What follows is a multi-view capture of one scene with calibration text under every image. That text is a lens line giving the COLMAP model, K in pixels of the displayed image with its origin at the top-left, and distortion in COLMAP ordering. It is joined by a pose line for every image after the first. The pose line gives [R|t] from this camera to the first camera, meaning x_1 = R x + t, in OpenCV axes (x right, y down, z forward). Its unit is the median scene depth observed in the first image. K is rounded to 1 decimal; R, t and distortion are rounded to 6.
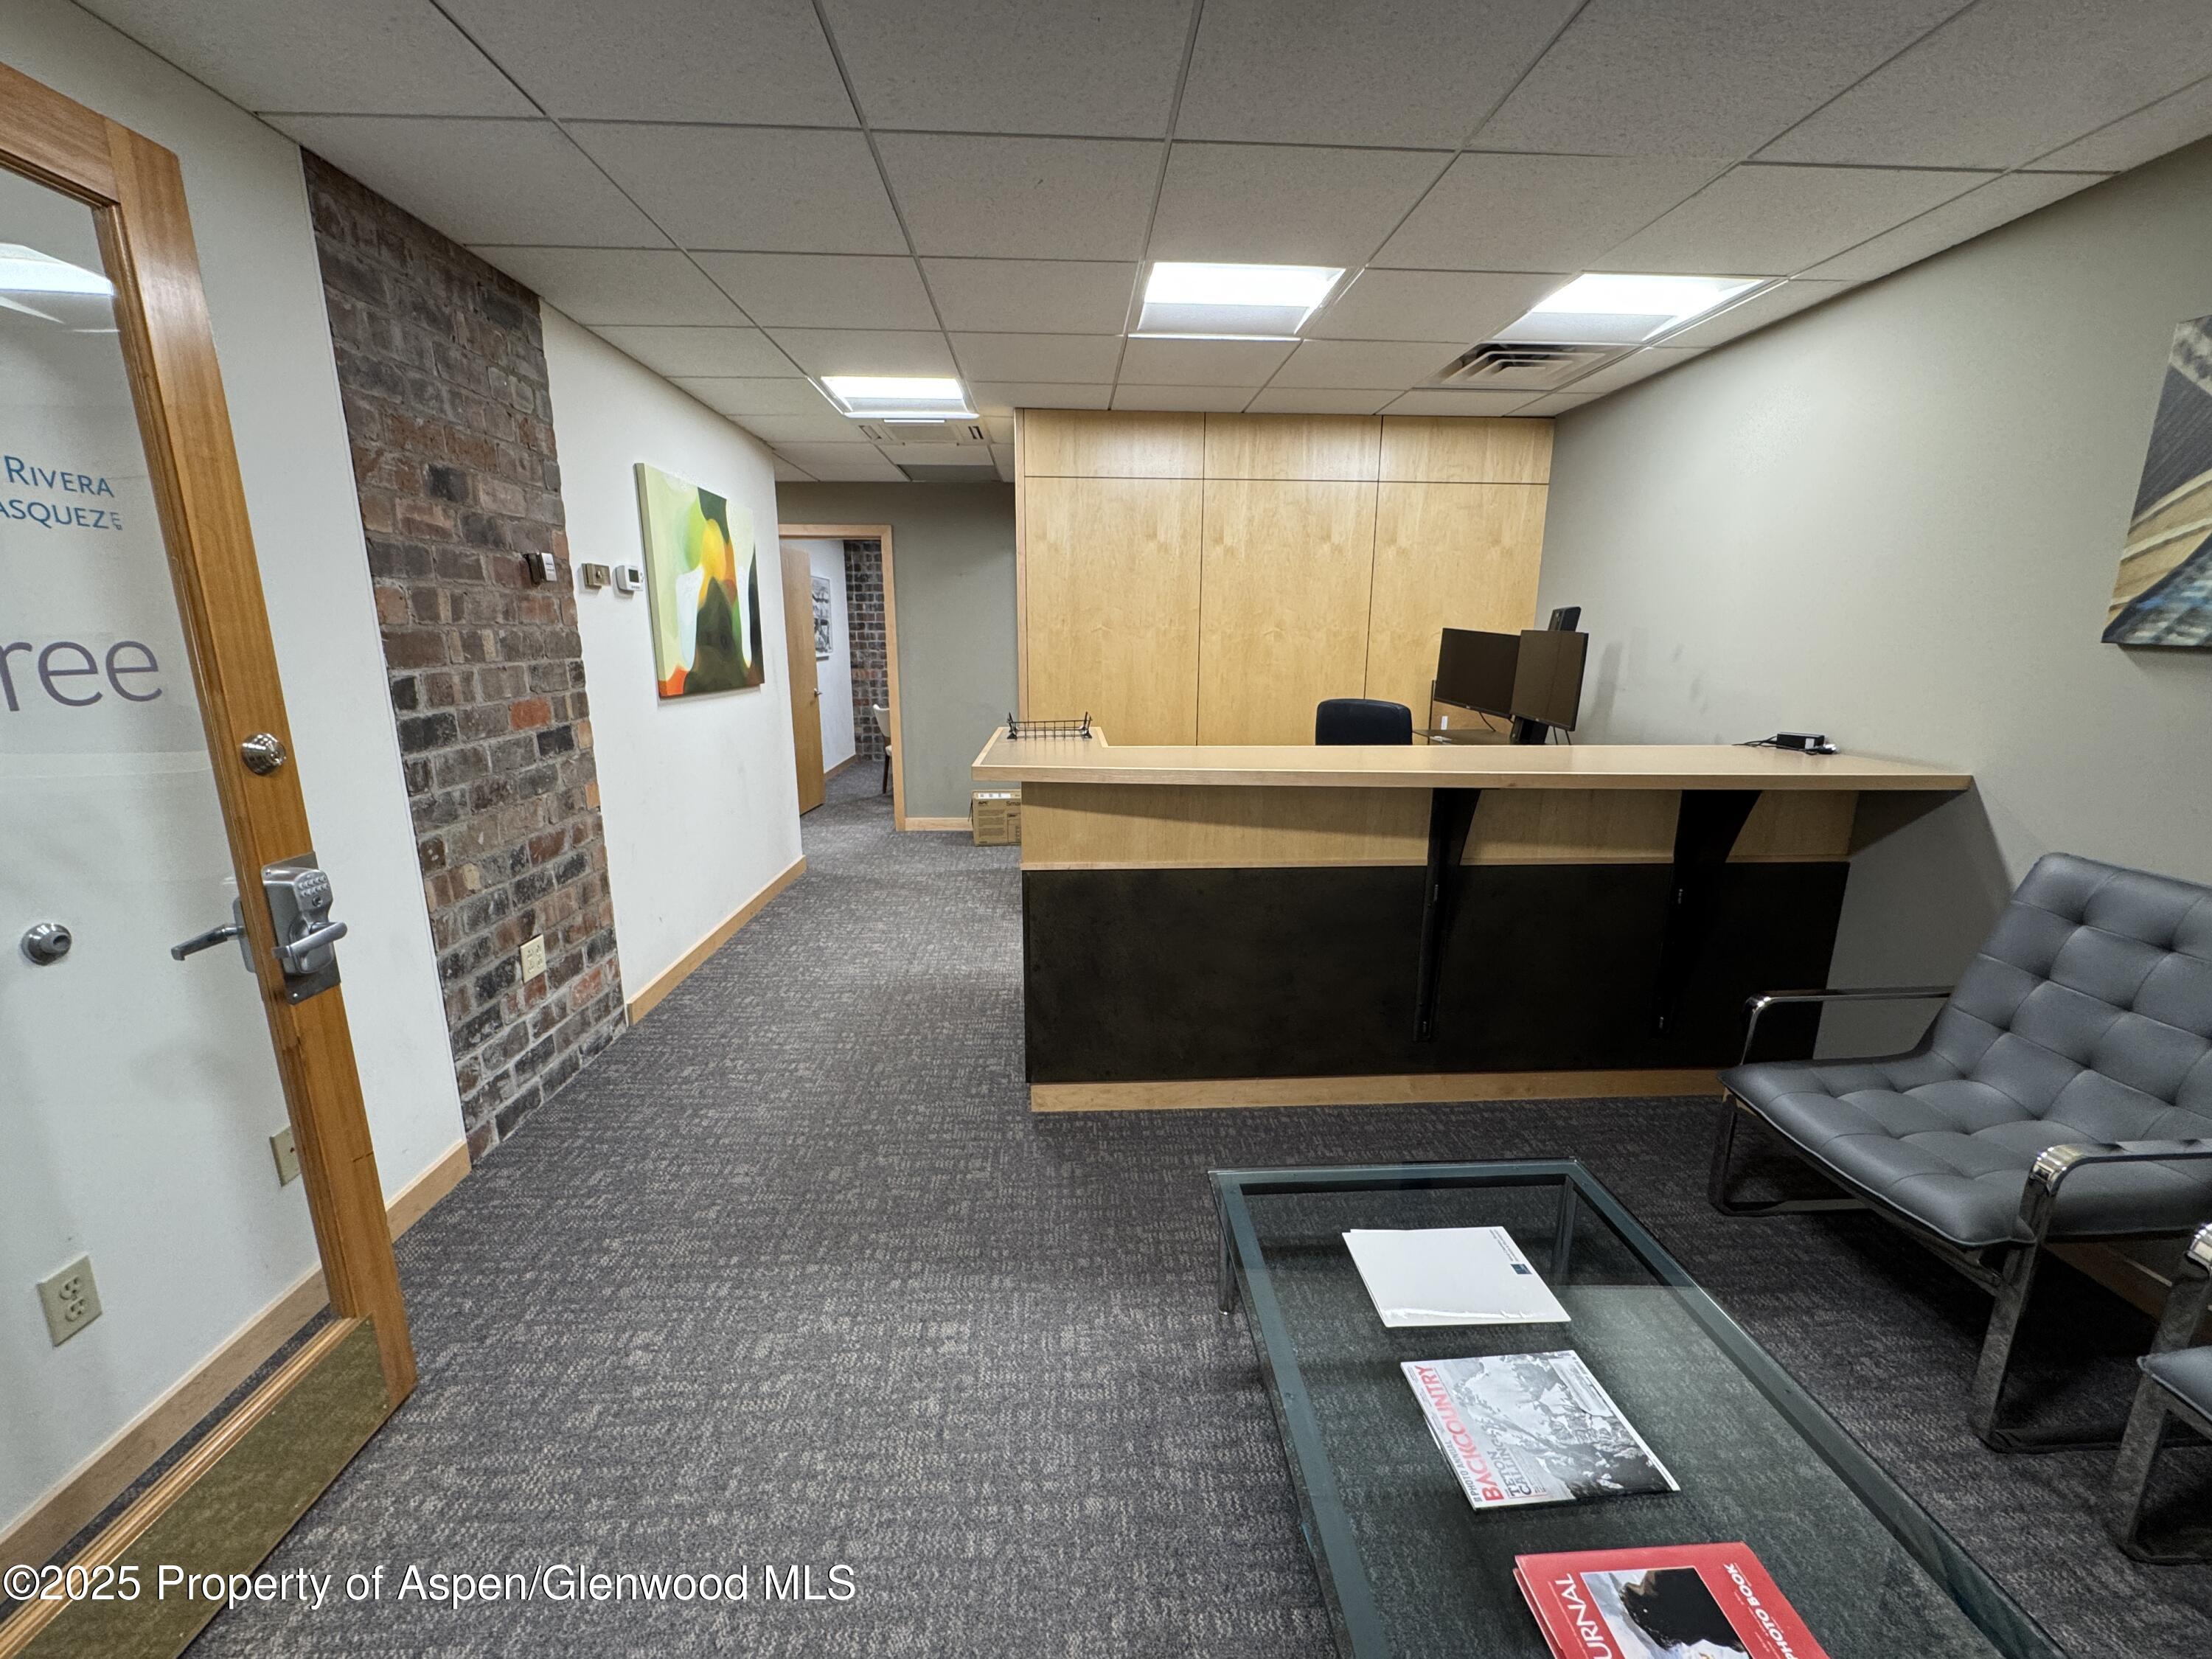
lens RADIAL K [[879.0, 0, 1113.6], [0, 879.0, 829.3], [0, 0, 1]] dist [-0.002190, 0.000030]
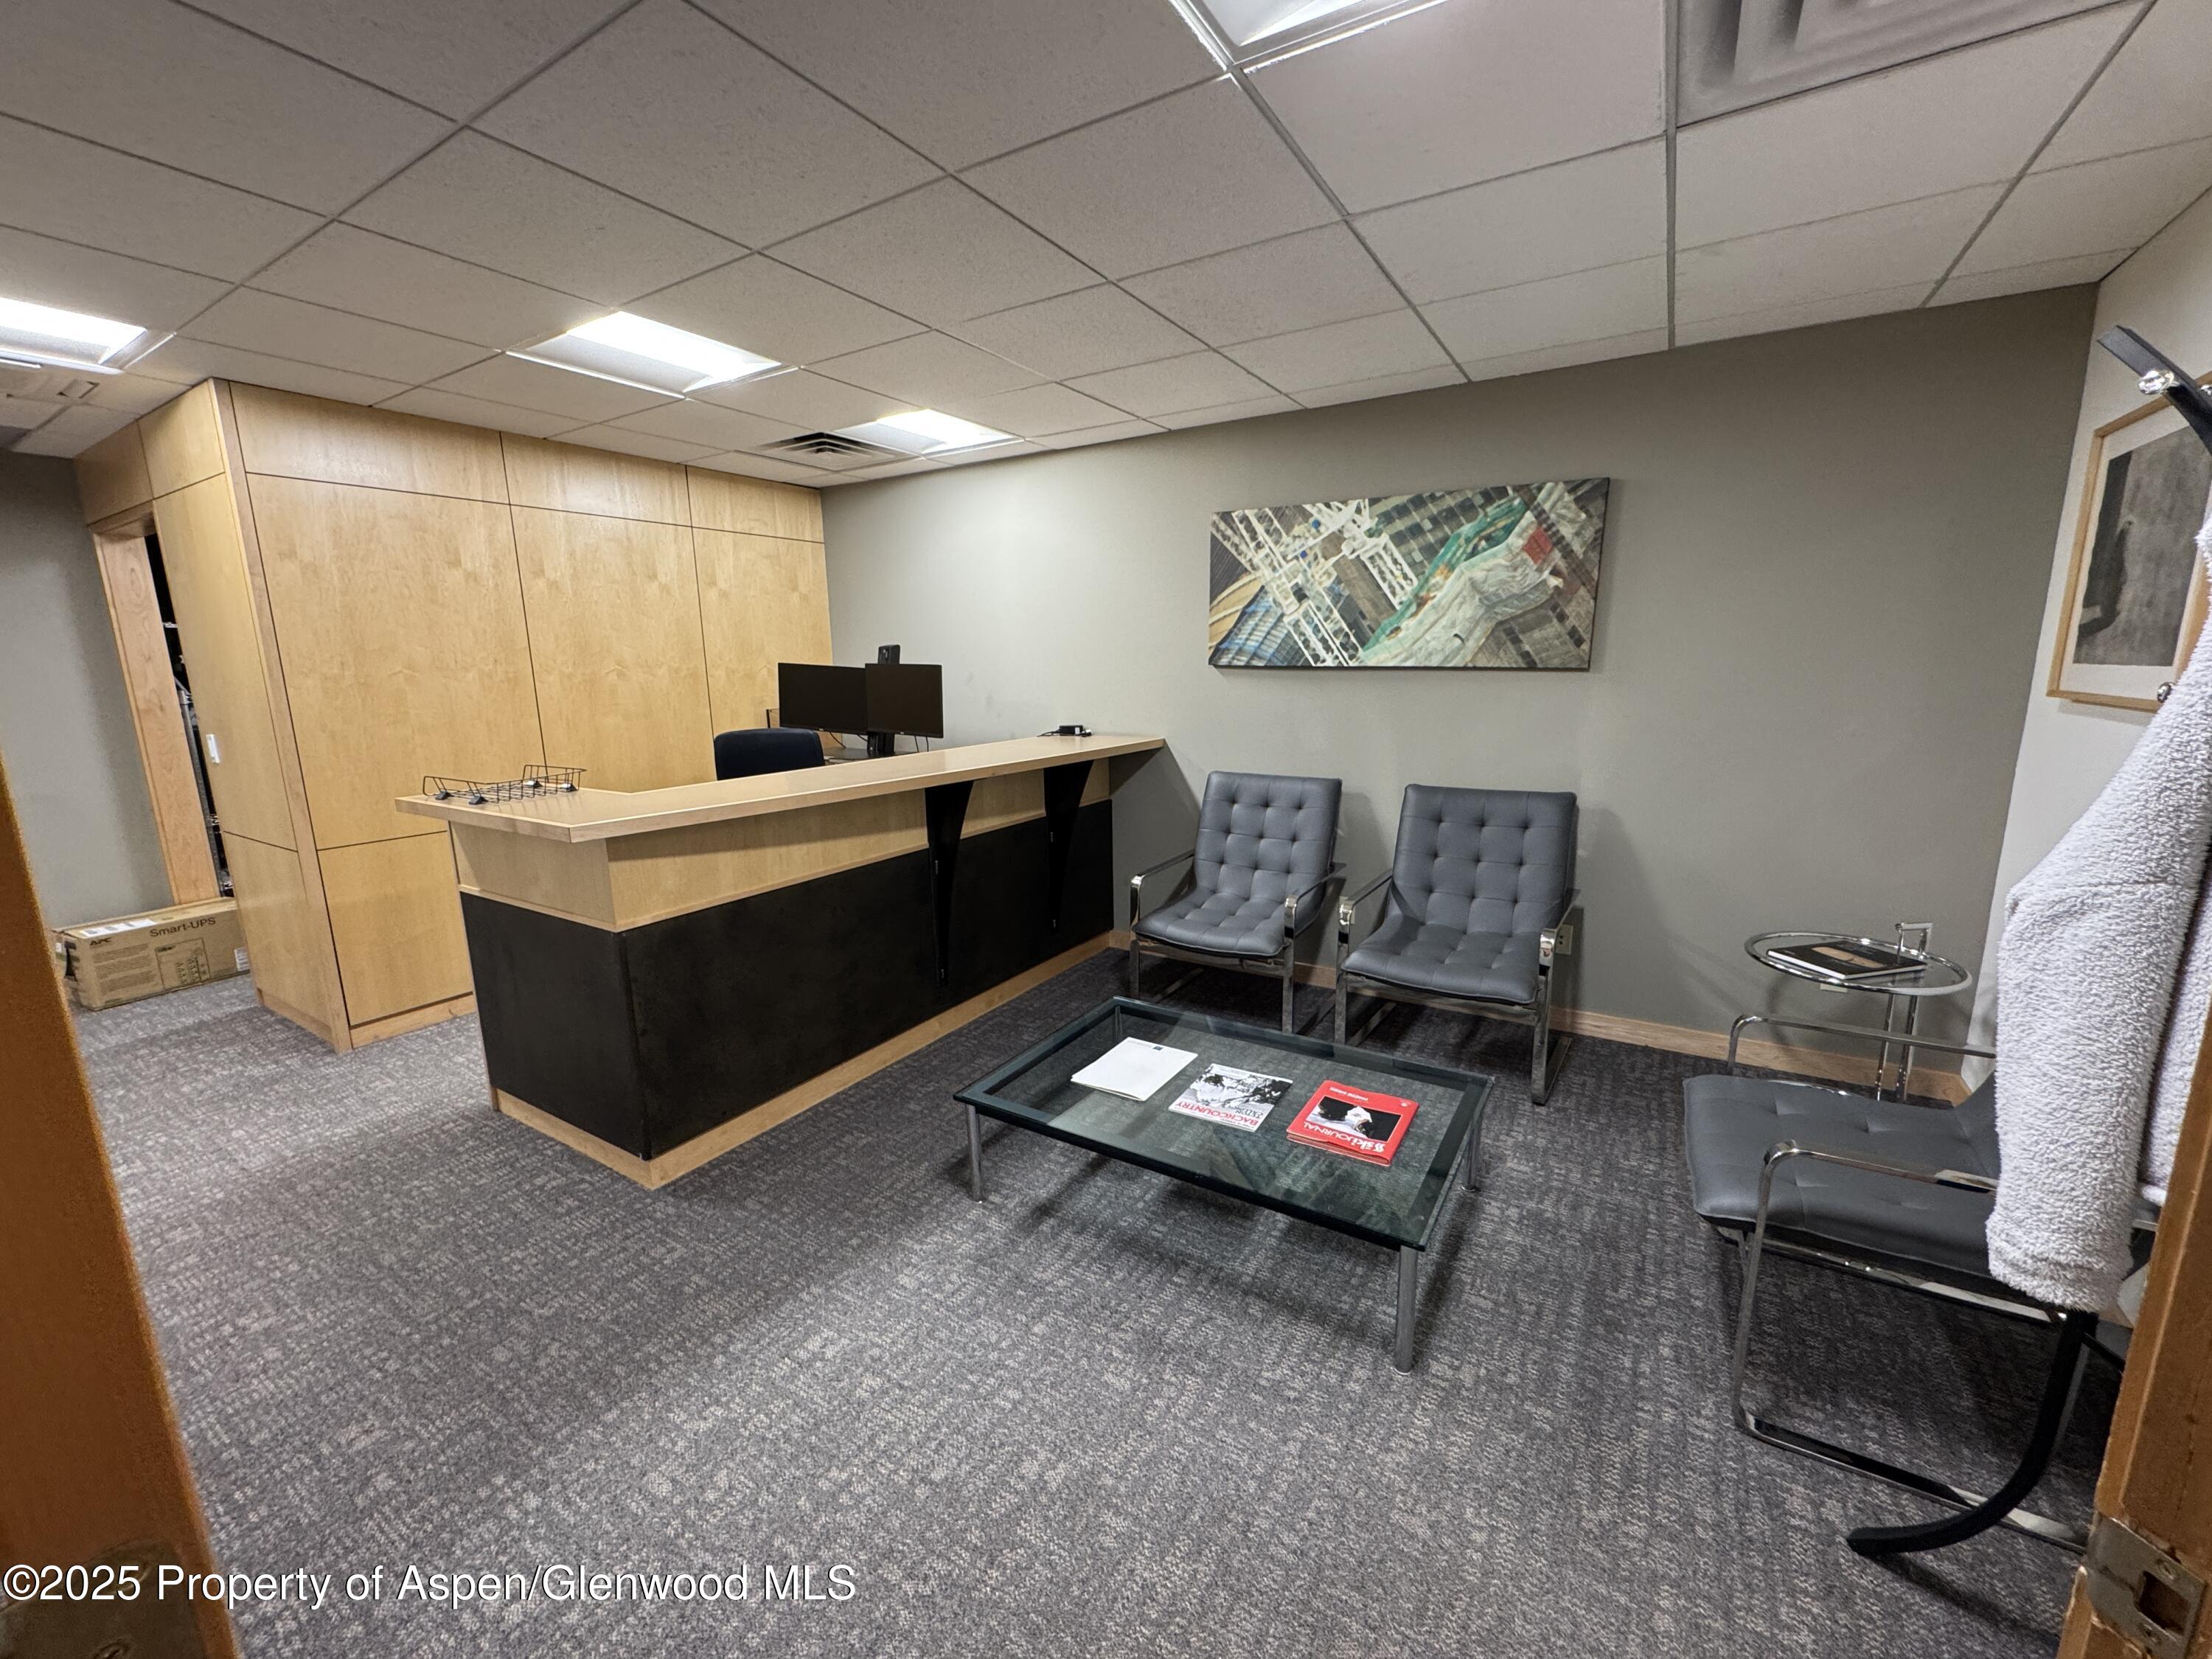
lens RADIAL K [[879.0, 0, 1107.1], [0, 879.0, 829.2], [0, 0, 1]] dist [-0.002190, 0.000030]
pose [[0.575623, -0.170814, 0.799676, -0.553450], [0.196342, 0.978201, 0.067617, -0.022163], [-0.793794, 0.118088, 0.596613, 0.025474]]
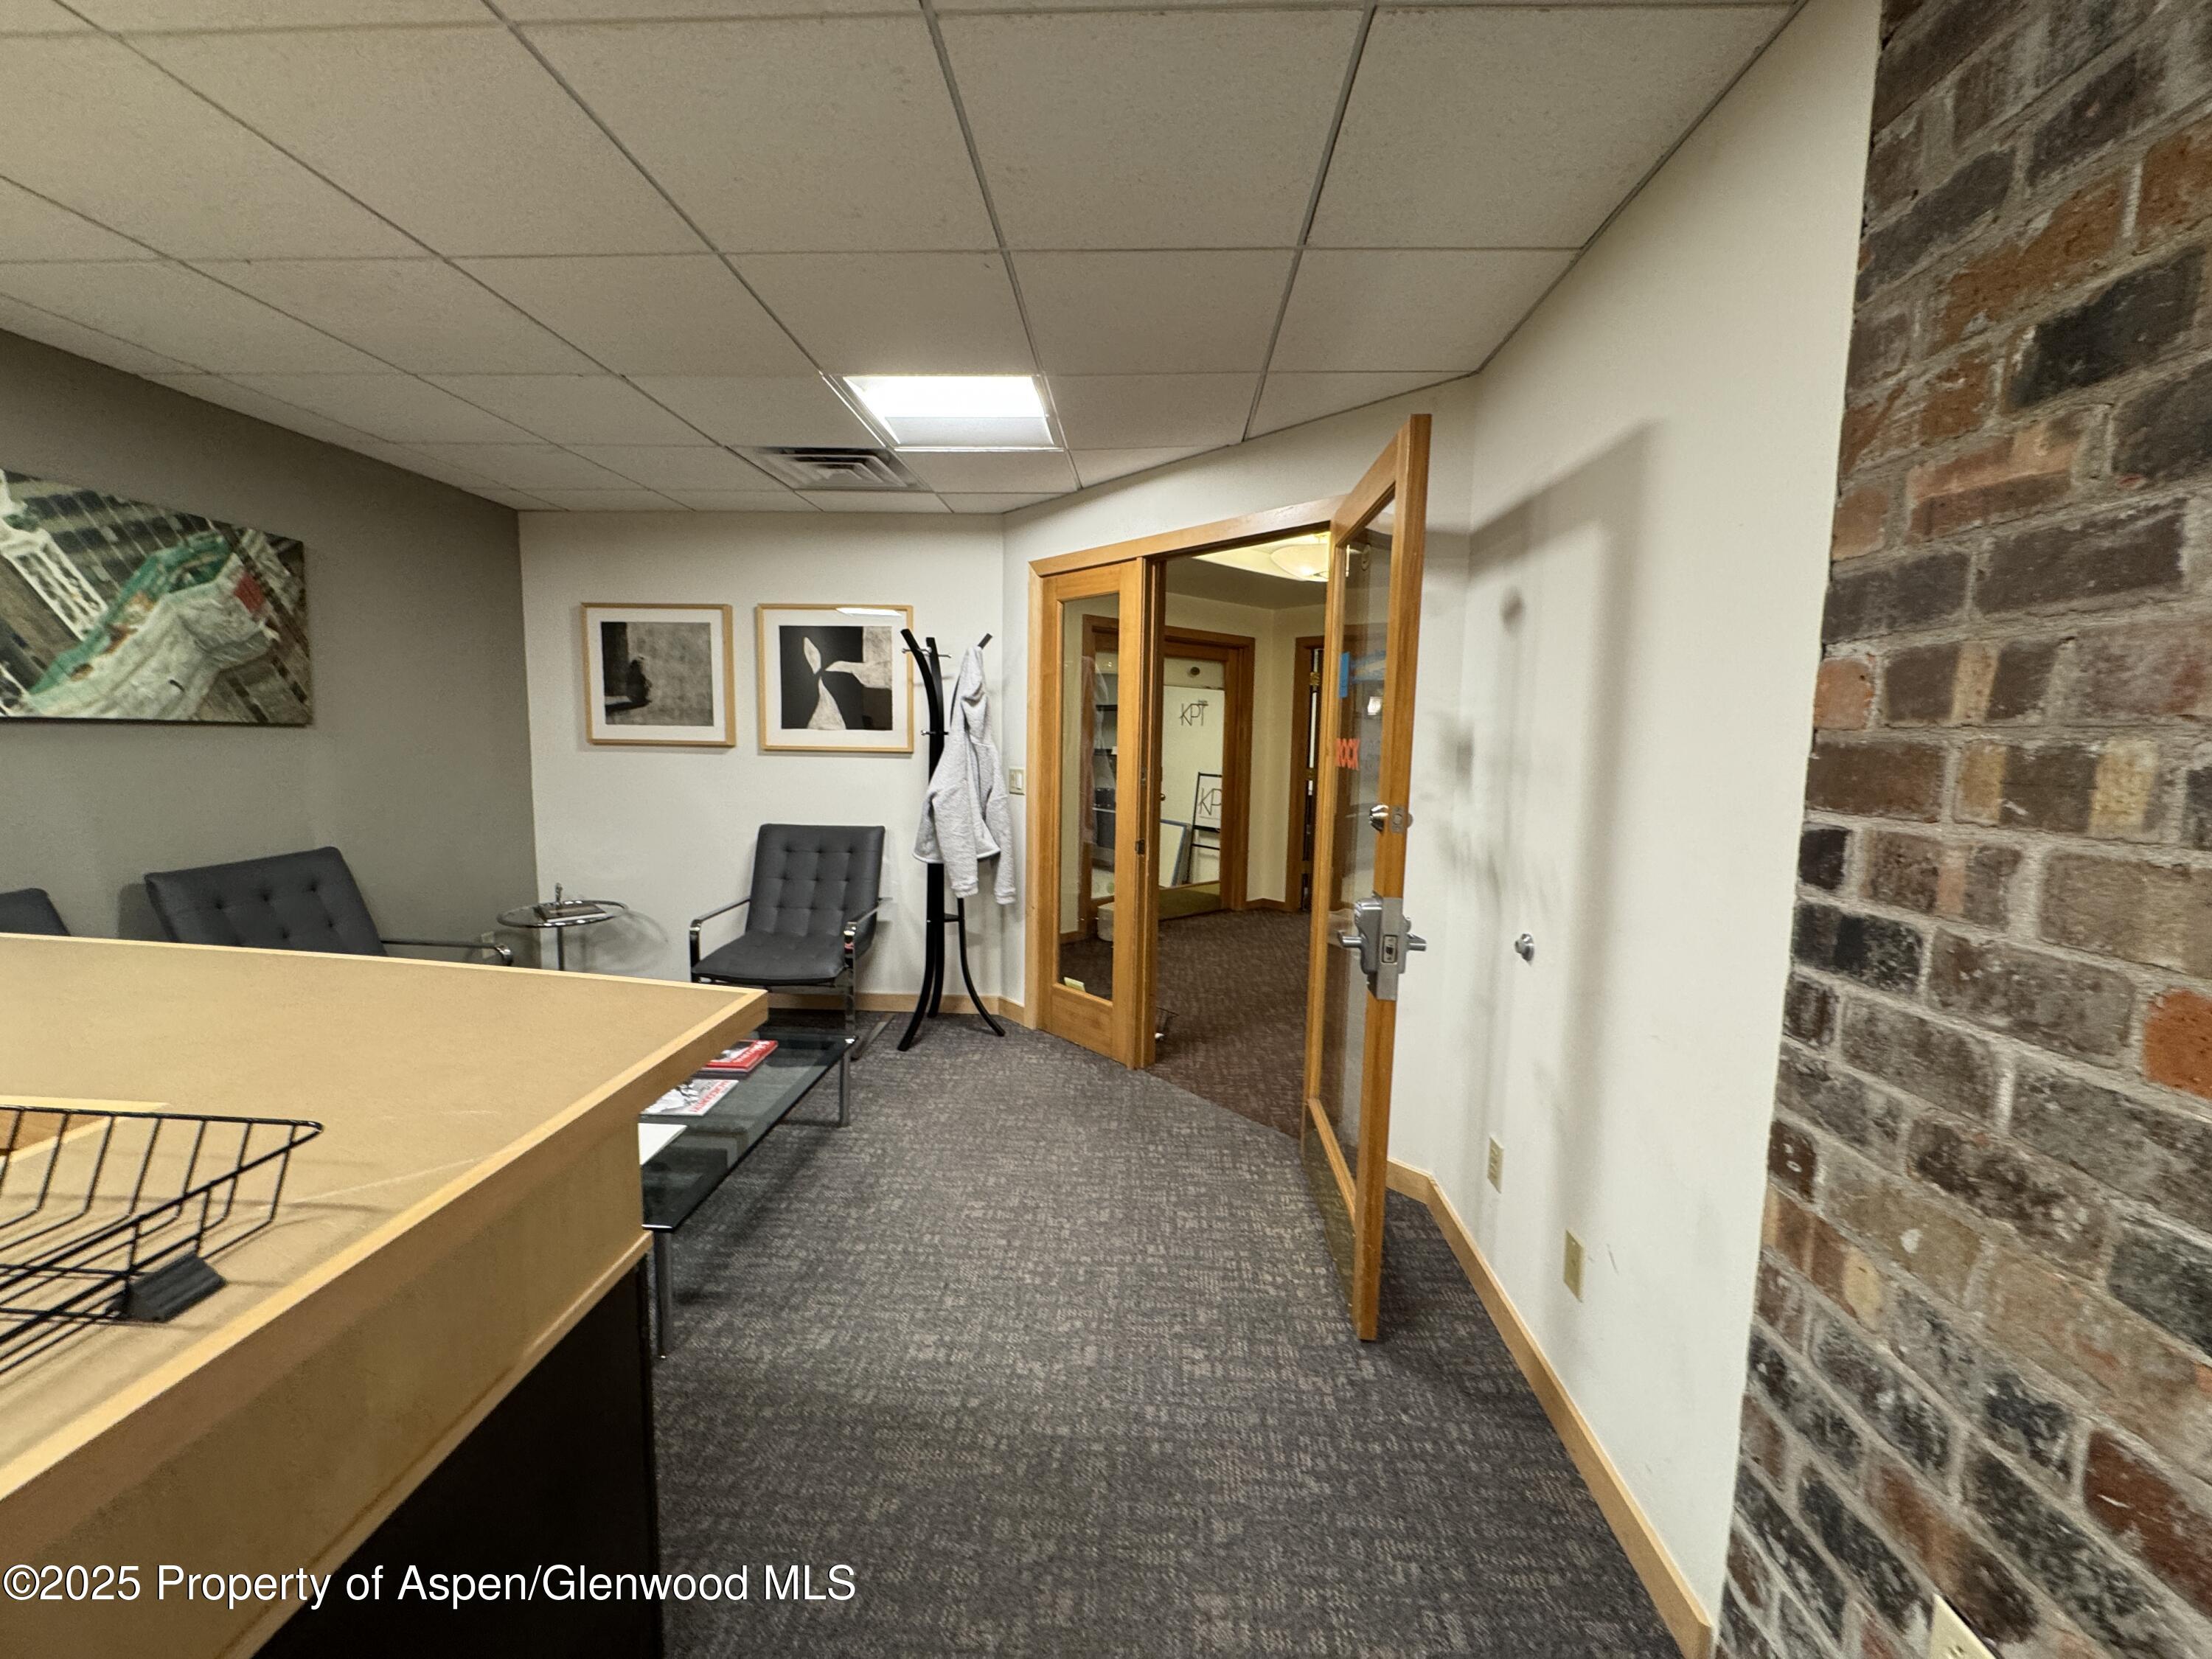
lens RADIAL K [[879.0, 0, 1107.9], [0, 879.0, 833.5], [0, 0, 1]] dist [-0.002190, 0.000030]
pose [[-0.993713, -0.034949, 0.106360, -0.389957], [0.002077, 0.944106, 0.329636, -0.308053], [-0.111935, 0.327784, -0.938098, 1.381458]]
